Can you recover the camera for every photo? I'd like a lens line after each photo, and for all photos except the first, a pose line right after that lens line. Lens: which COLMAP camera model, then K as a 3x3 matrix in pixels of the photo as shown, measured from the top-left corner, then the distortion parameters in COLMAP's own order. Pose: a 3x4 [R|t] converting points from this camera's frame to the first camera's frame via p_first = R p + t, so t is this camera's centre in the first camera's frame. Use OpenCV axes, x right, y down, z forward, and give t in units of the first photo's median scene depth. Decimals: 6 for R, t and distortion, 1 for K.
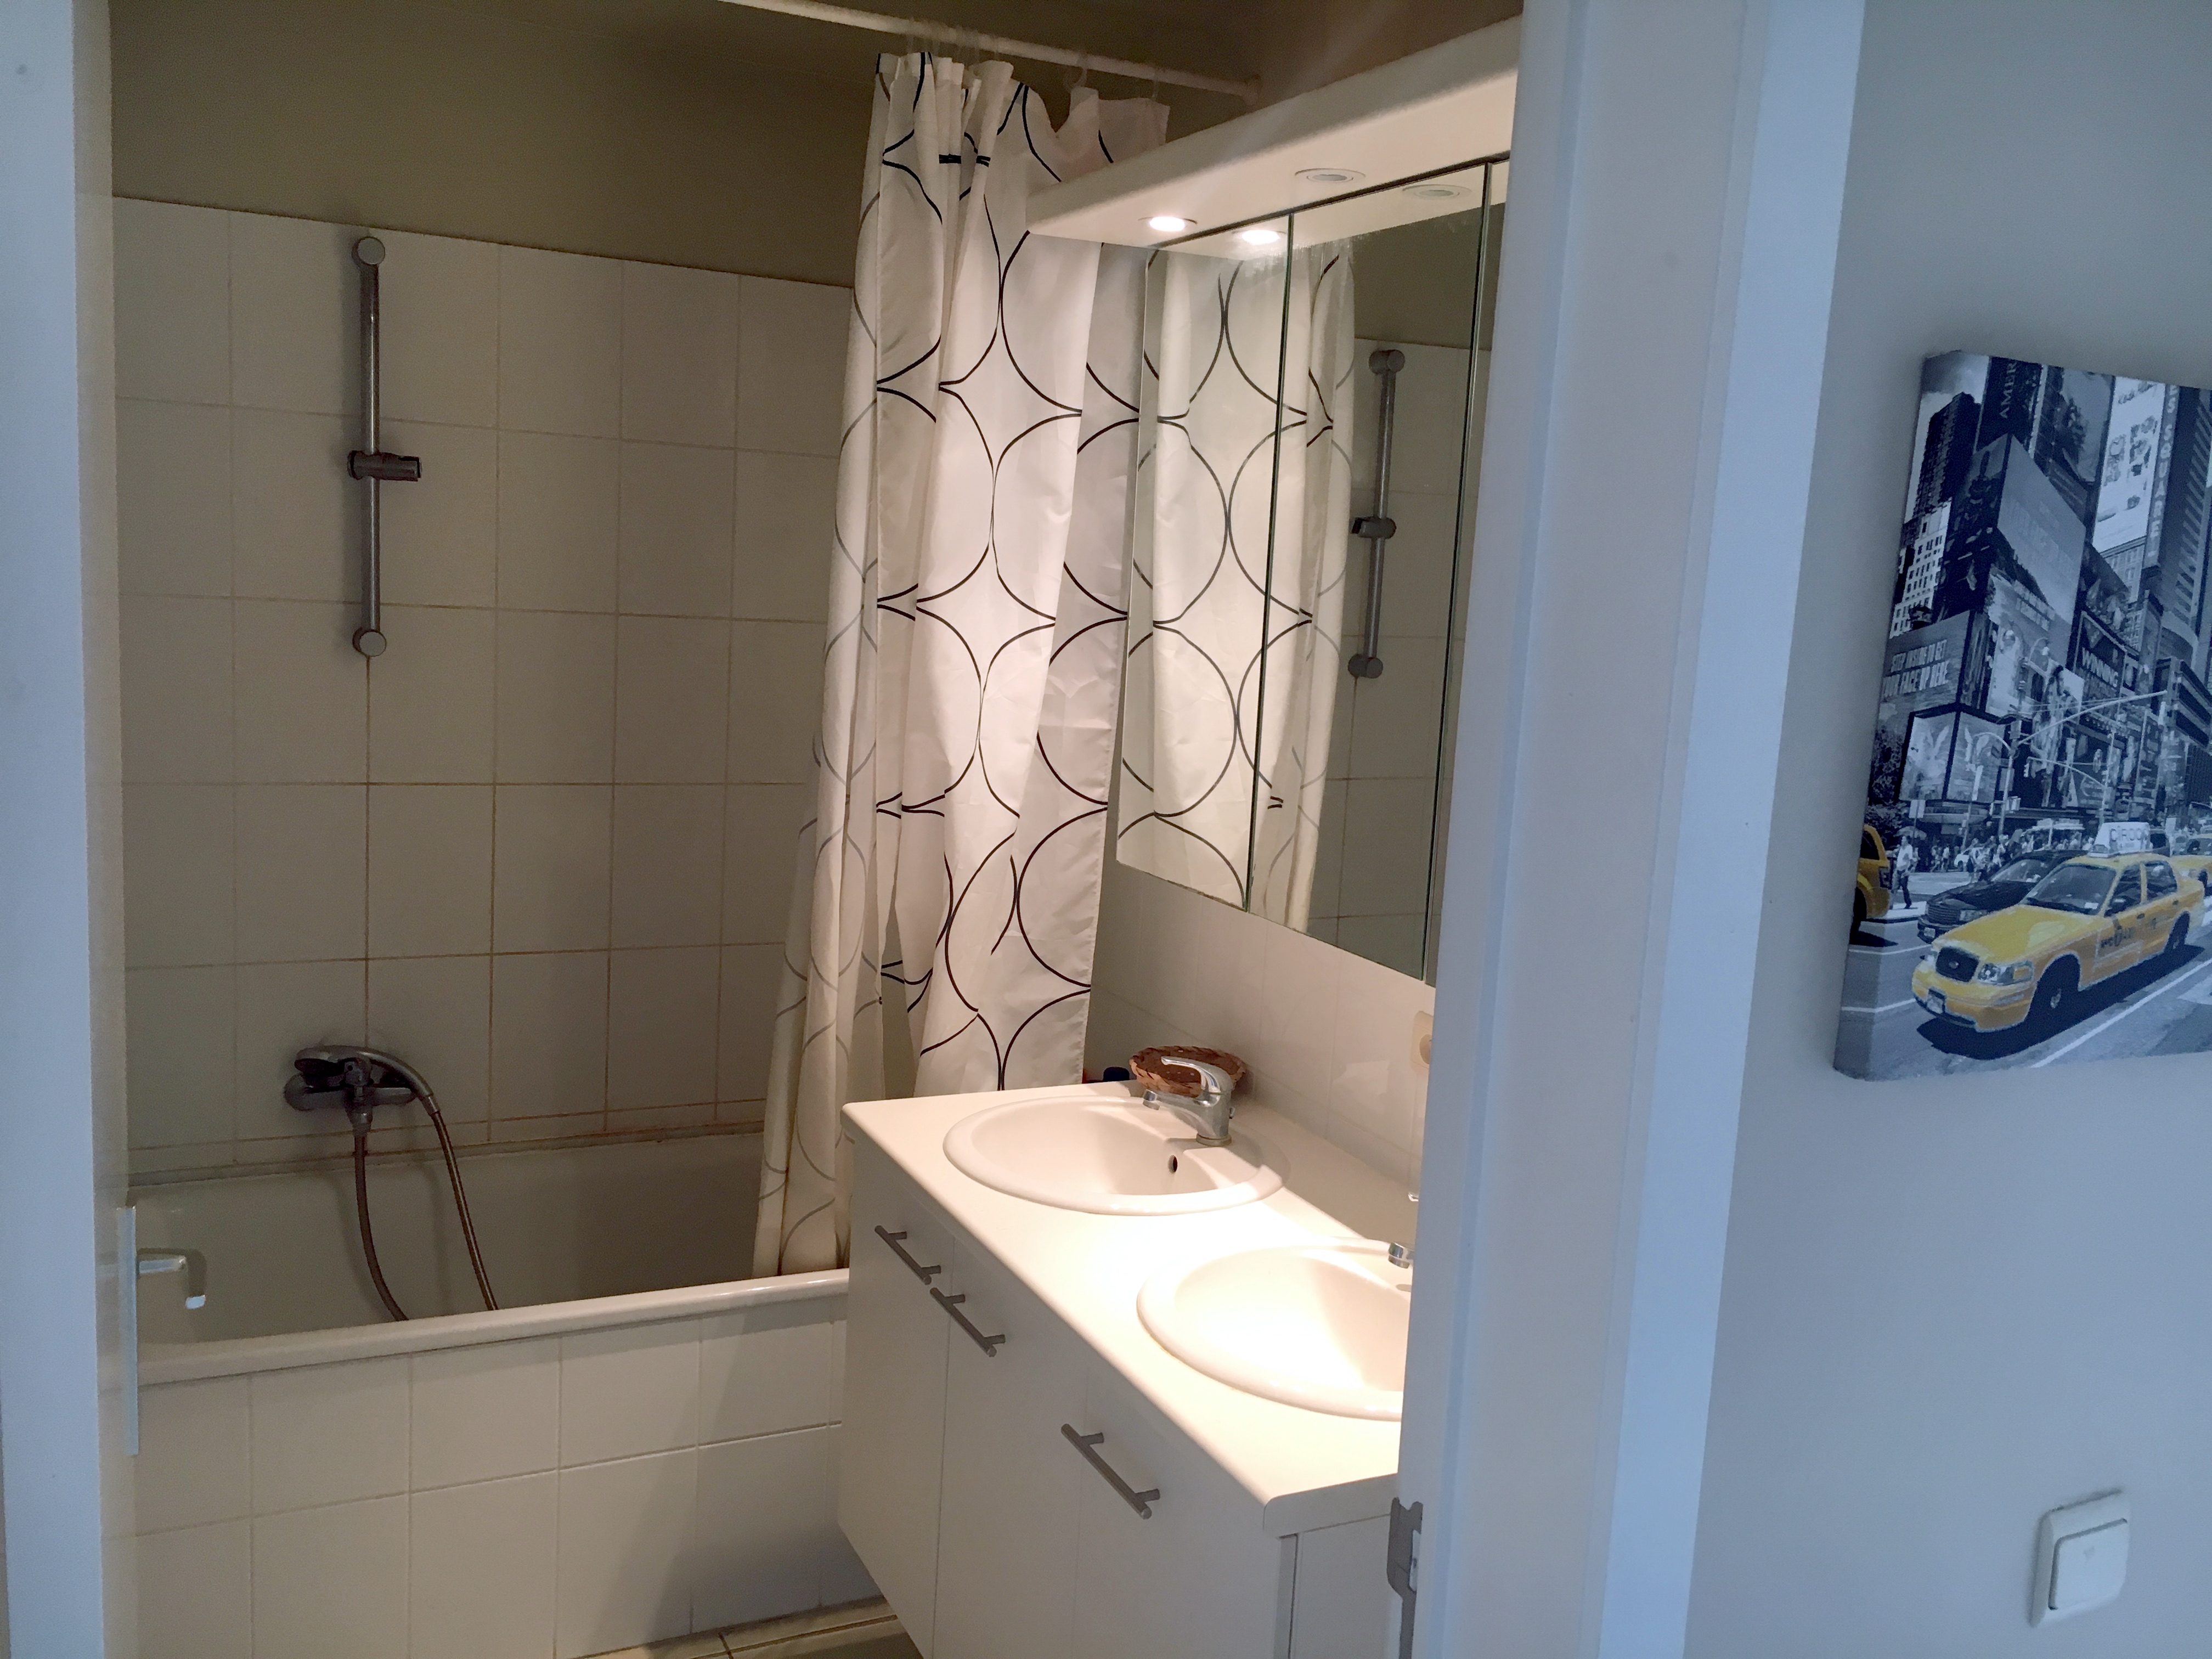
lens RADIAL K [[1896.6, 0, 1106.0], [0, 1896.6, 829.5], [0, 0, 1]] dist [0.094229, -0.134500]
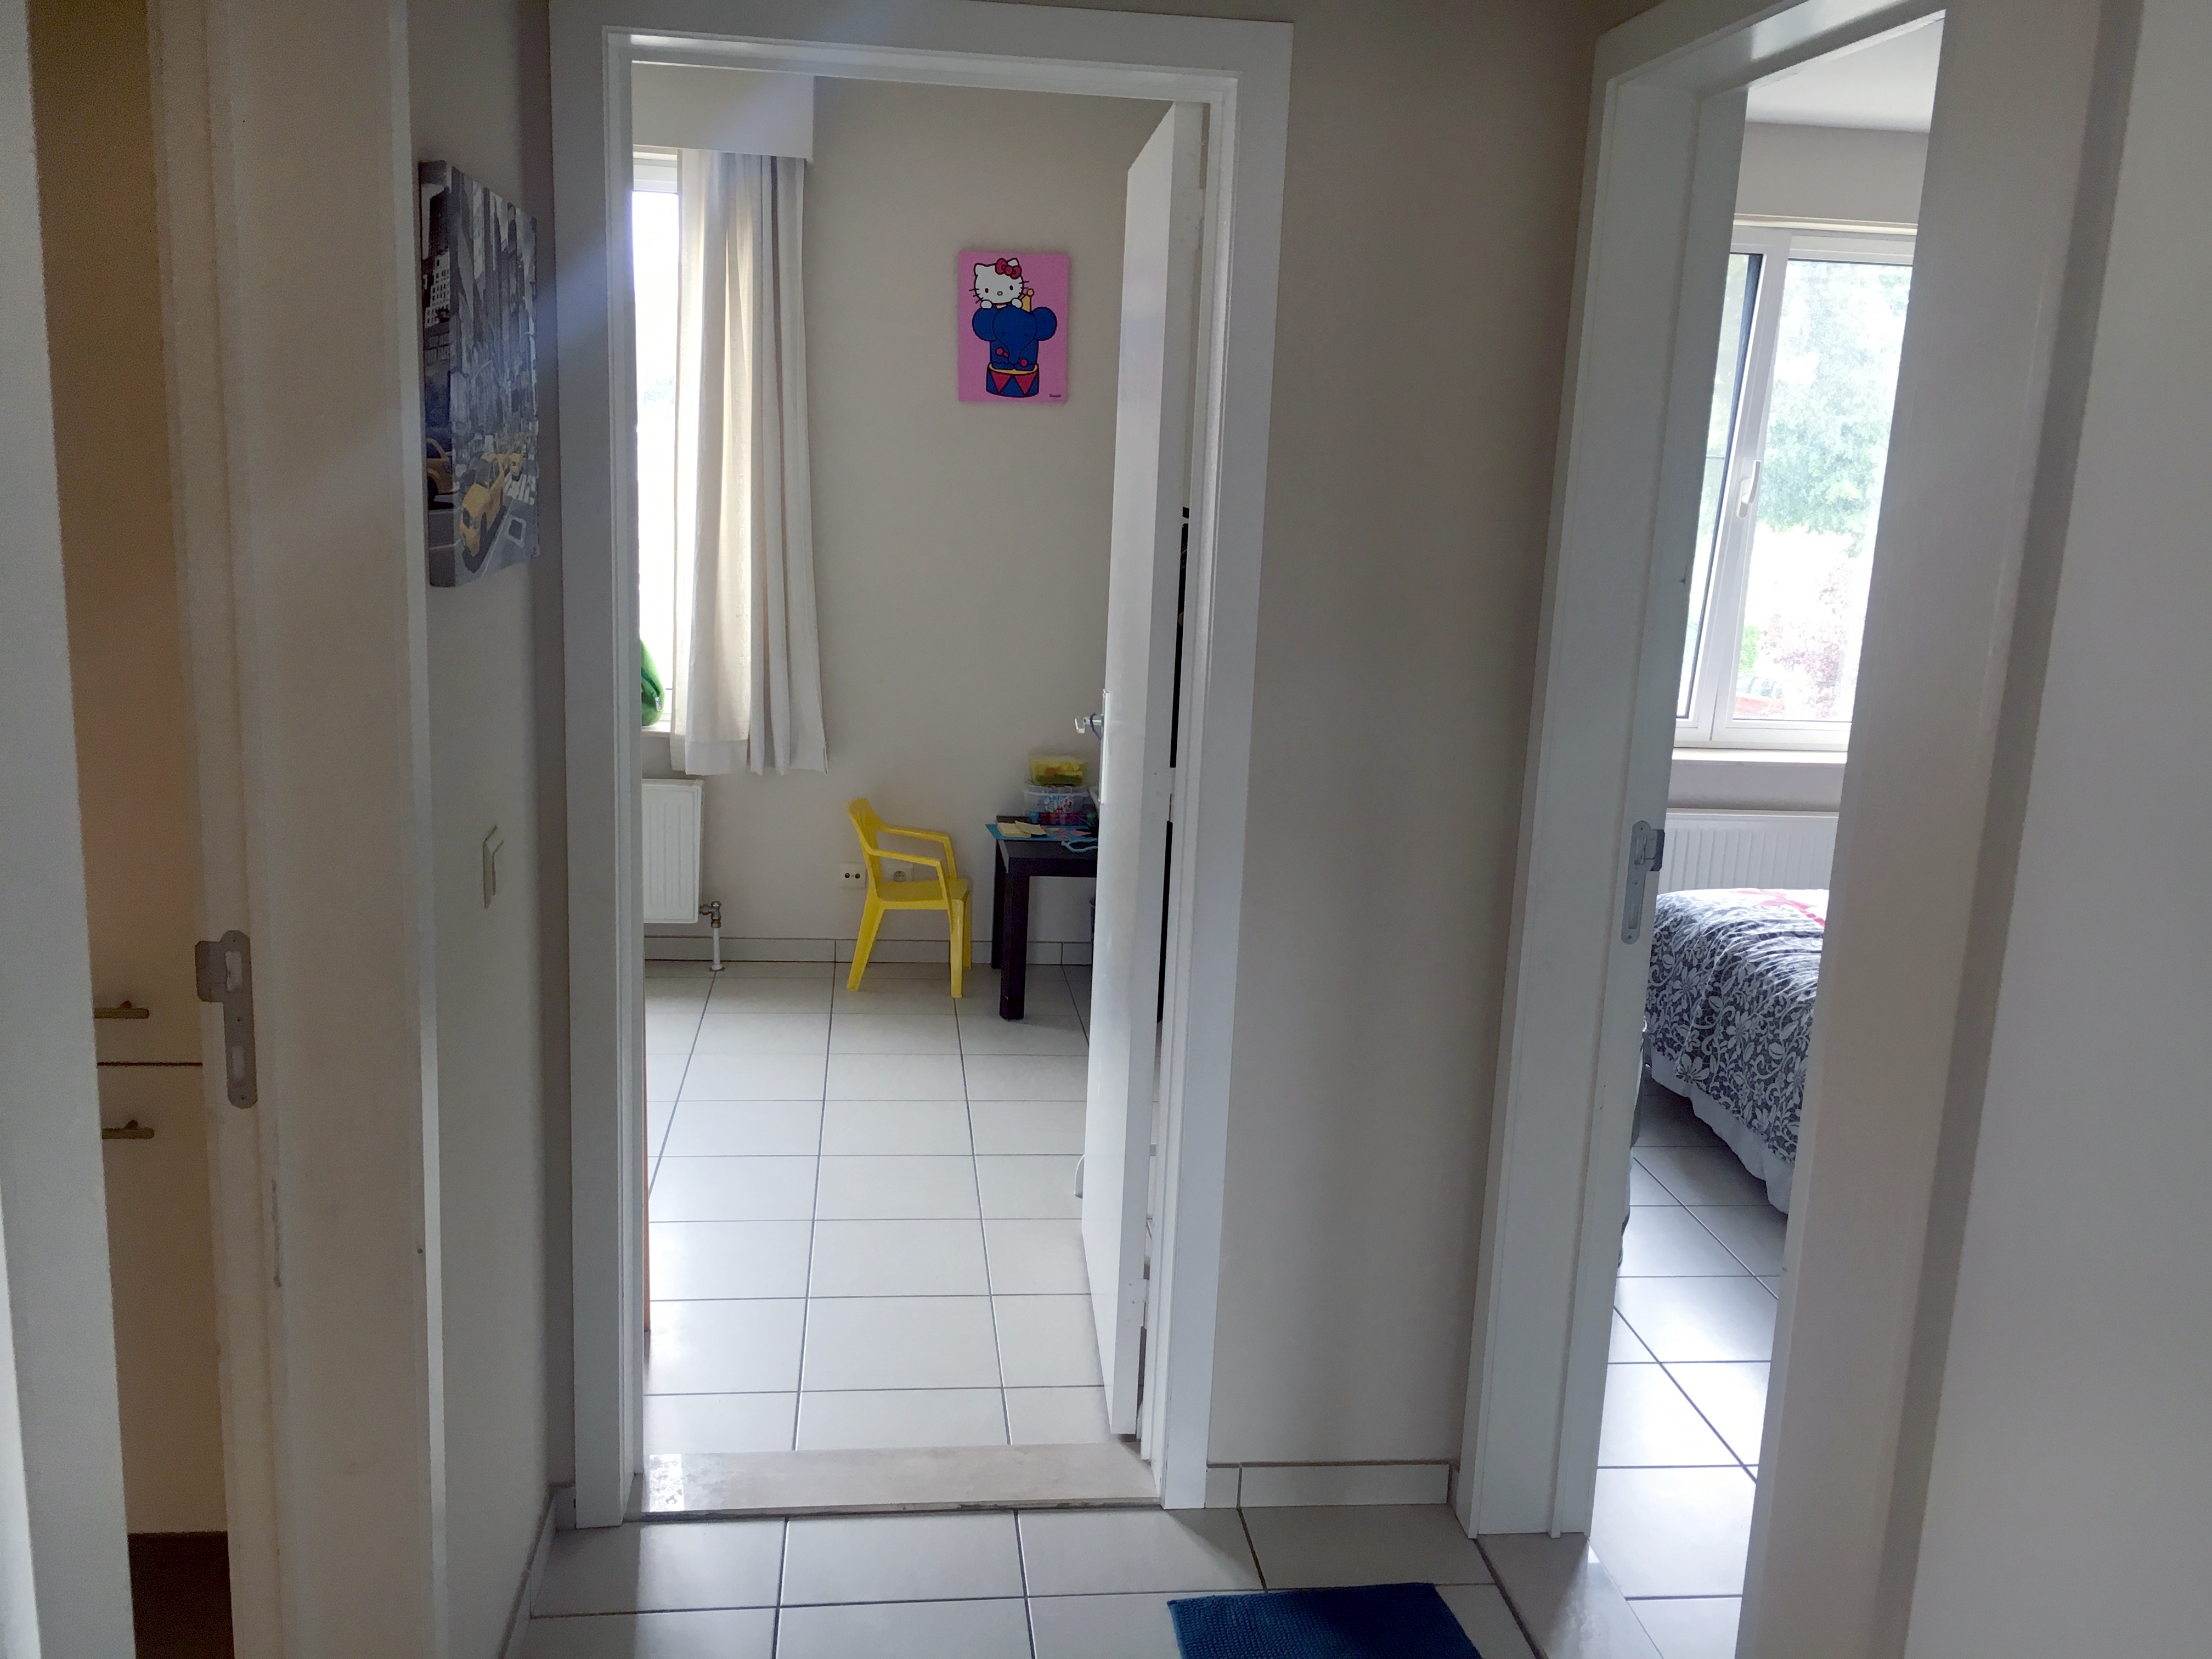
lens RADIAL K [[1896.6, 0, 1106.0], [0, 1896.6, 829.5], [0, 0, 1]] dist [0.094229, -0.134500]
pose [[0.328470, -0.234258, 0.915003, -1.092915], [0.108582, 0.971698, 0.209794, 0.043982], [-0.938252, 0.030441, 0.344610, -0.165781]]
